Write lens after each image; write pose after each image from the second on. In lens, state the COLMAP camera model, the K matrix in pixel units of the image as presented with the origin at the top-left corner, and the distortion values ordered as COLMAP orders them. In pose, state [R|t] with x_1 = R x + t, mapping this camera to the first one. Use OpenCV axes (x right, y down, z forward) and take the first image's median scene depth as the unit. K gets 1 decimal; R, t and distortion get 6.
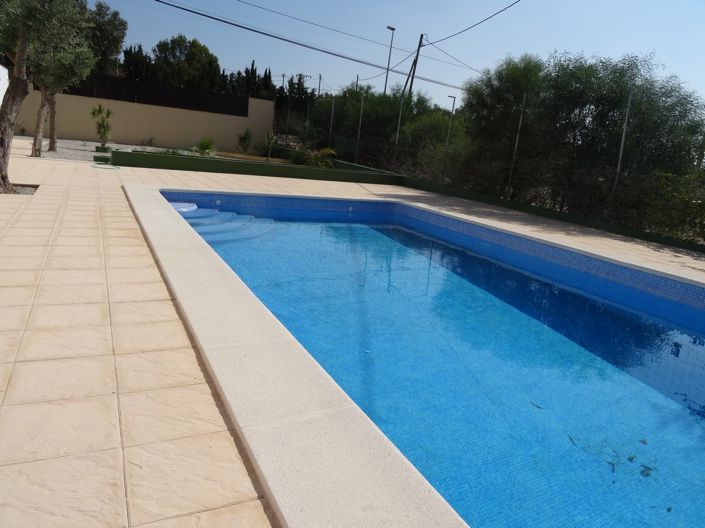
lens RADIAL K [[501.4, 0, 352.5], [0, 501.4, 264.0], [0, 0, 1]] dist [0.000551, -0.005007]
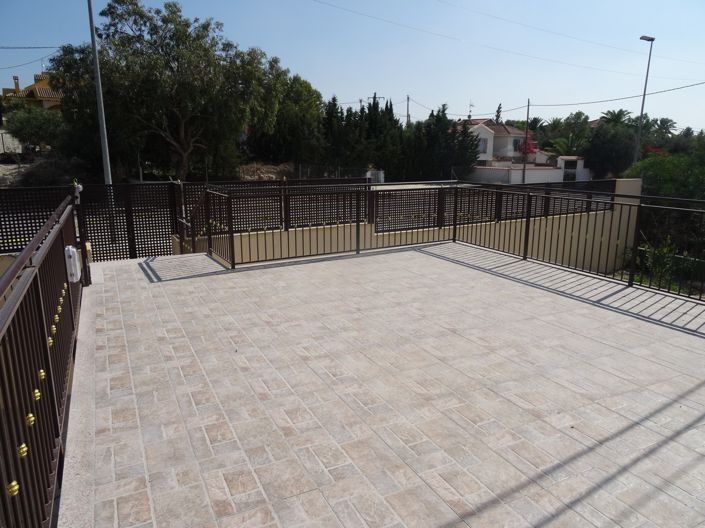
lens RADIAL K [[501.4, 0, 352.5], [0, 501.4, 264.0], [0, 0, 1]] dist [0.000551, -0.005007]
pose [[0.994031, -0.107256, -0.019971, -0.555643], [0.107036, 0.994185, -0.011780, -0.259765], [0.021118, 0.009572, 0.999731, 0.370994]]
